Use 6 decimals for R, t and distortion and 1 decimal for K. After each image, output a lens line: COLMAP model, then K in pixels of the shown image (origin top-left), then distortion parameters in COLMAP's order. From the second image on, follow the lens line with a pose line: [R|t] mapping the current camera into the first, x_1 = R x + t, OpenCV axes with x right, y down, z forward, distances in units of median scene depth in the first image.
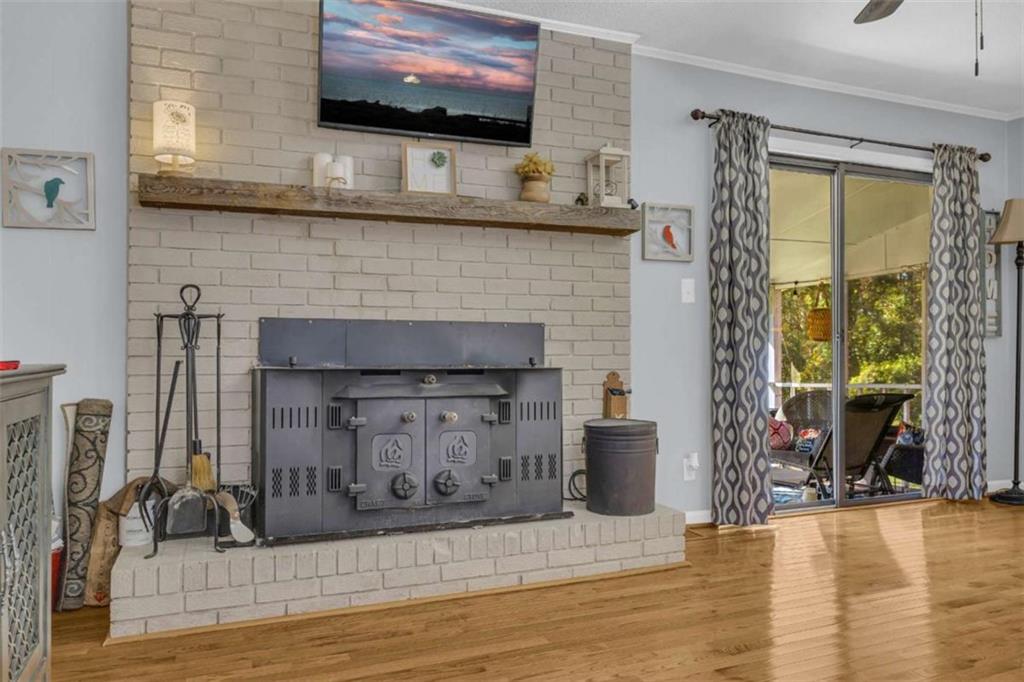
lens RADIAL K [[716.5, 0, 525.0], [0, 716.5, 351.3], [0, 0, 1]] dist [-0.004770, 0.000887]
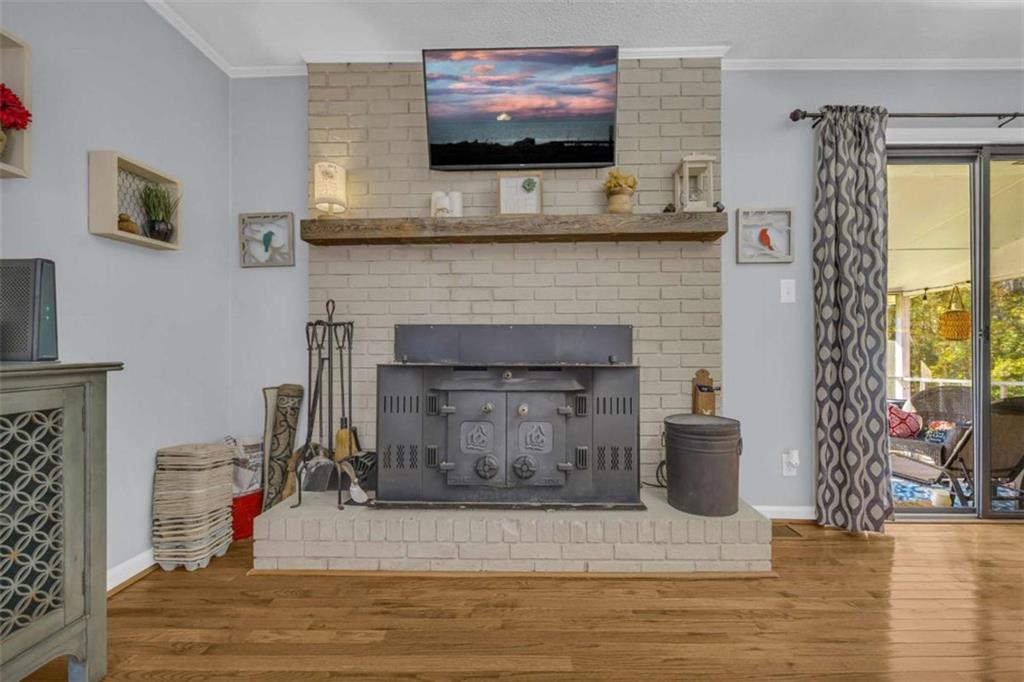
lens RADIAL K [[398.7, 0, 557.7], [0, 398.7, 351.2], [0, 0, 1]] dist [-0.001309, -0.000159]
pose [[0.925056, -0.000761, -0.379830, 0.165163], [0.001357, 0.999998, 0.001301, 0.000489], [0.379829, -0.001719, 0.925055, 0.411564]]
